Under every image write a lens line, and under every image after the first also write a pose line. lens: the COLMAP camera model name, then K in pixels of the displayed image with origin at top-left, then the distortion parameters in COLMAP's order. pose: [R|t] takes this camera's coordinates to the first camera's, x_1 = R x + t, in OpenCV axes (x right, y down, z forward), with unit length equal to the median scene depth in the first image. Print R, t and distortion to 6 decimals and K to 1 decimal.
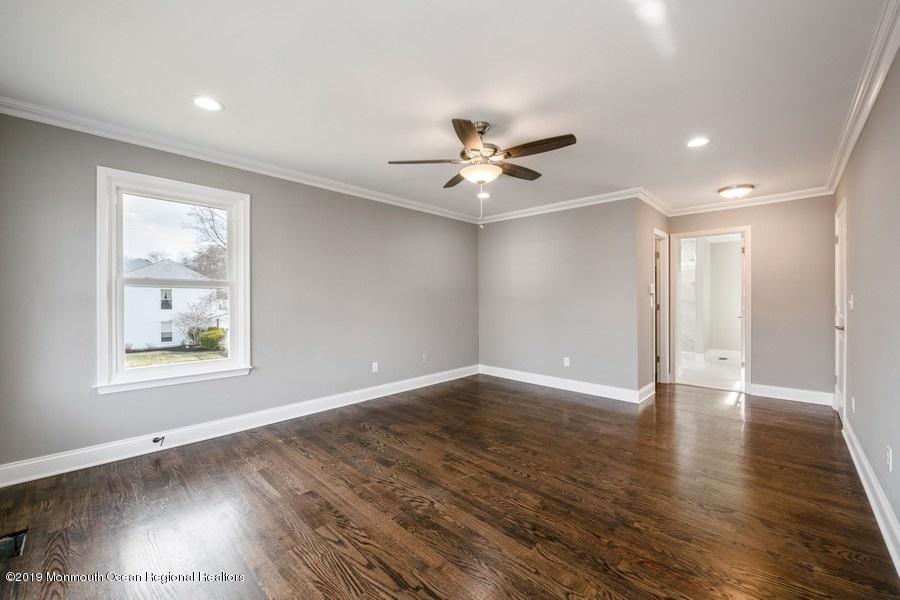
lens RADIAL K [[357.9, 0, 449.5], [0, 357.9, 297.2], [0, 0, 1]] dist [-0.002079, -0.000193]
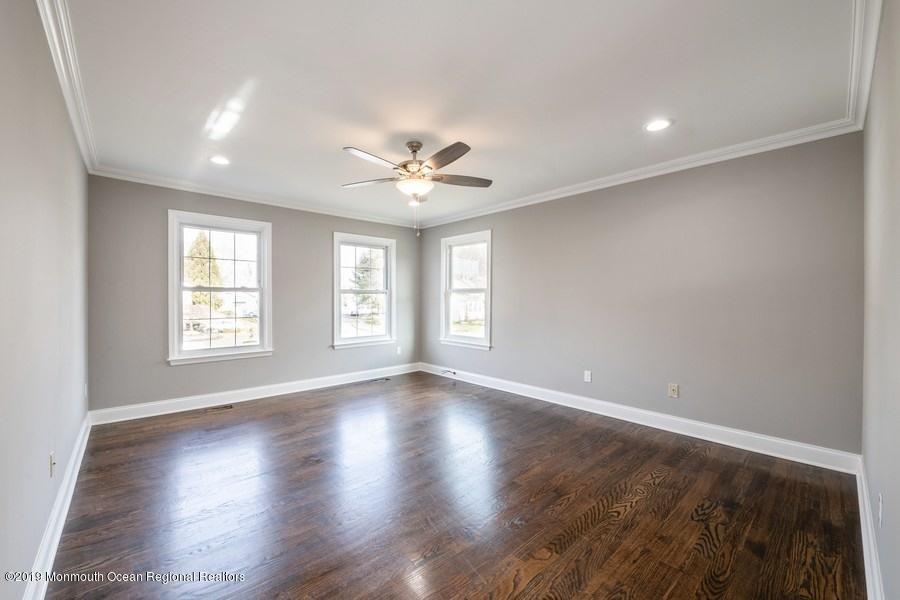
lens RADIAL K [[357.9, 0, 447.5], [0, 357.9, 299.1], [0, 0, 1]] dist [-0.002079, -0.000193]
pose [[-0.075284, -0.000143, -0.997162, 0.771685], [0.002570, 0.999997, -0.000337, 0.000124], [0.997159, -0.002588, -0.075283, 0.772264]]
